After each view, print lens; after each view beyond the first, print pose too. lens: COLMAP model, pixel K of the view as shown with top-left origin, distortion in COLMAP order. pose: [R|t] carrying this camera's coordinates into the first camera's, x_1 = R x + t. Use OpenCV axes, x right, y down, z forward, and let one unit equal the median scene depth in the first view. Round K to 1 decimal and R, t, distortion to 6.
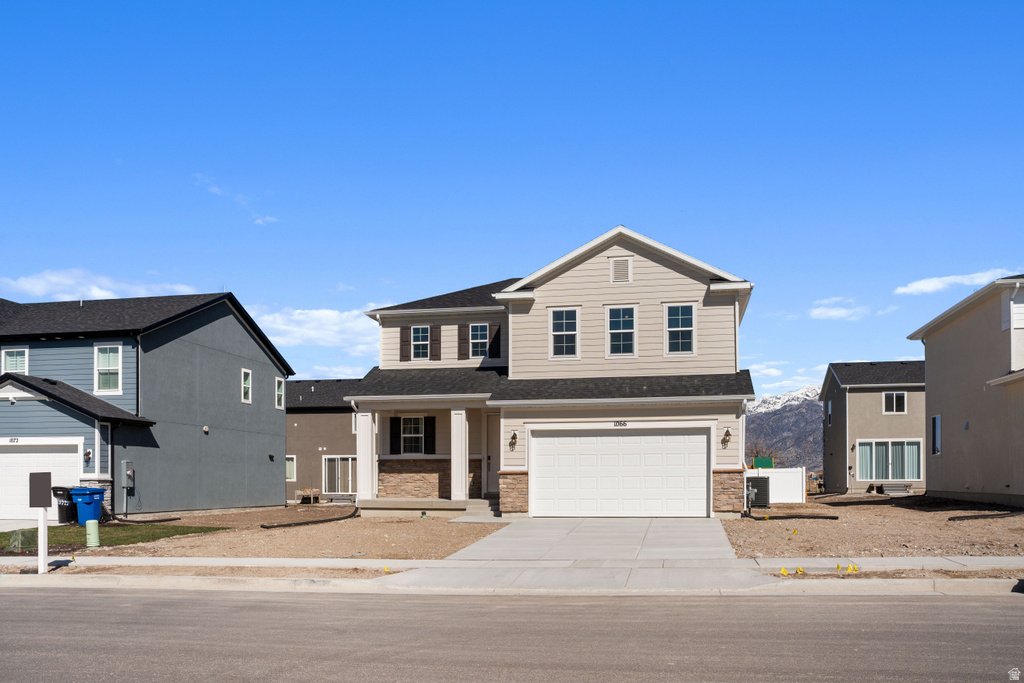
lens RADIAL K [[973.0, 0, 486.1], [0, 973.0, 370.5], [0, 0, 1]] dist [-0.125081, 0.014743]
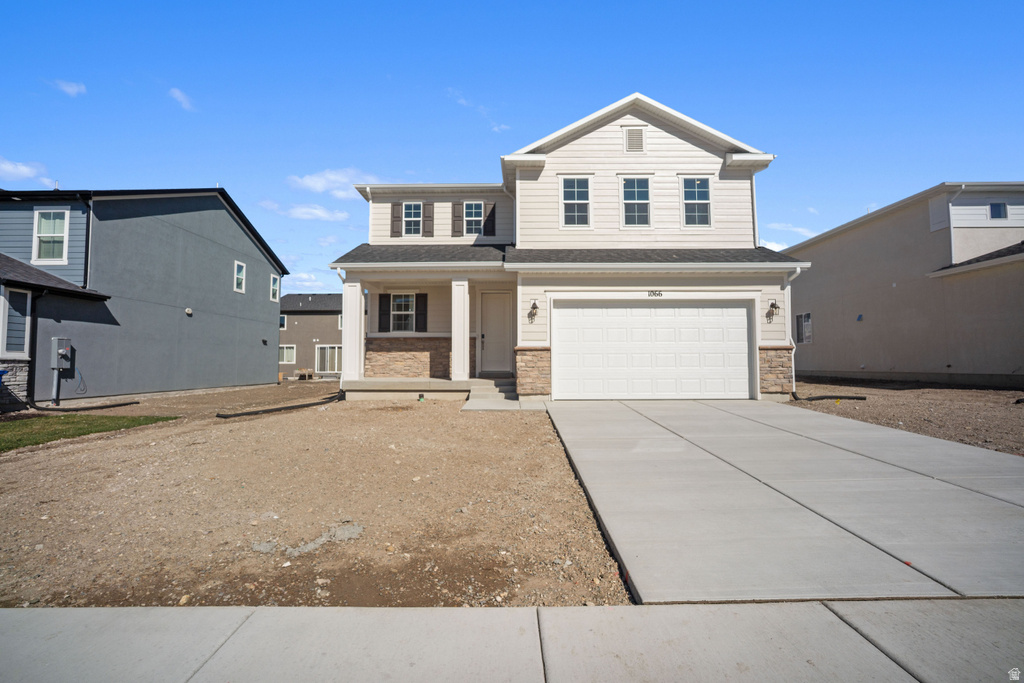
lens RADIAL K [[447.3, 0, 495.9], [0, 447.3, 320.3], [0, 0, 1]] dist [-0.032600, 0.010732]
pose [[0.979683, 0.018616, 0.199688, -0.074325], [-0.021239, 0.999714, 0.011003, 0.068017], [-0.199426, -0.015020, 0.979798, 0.550491]]
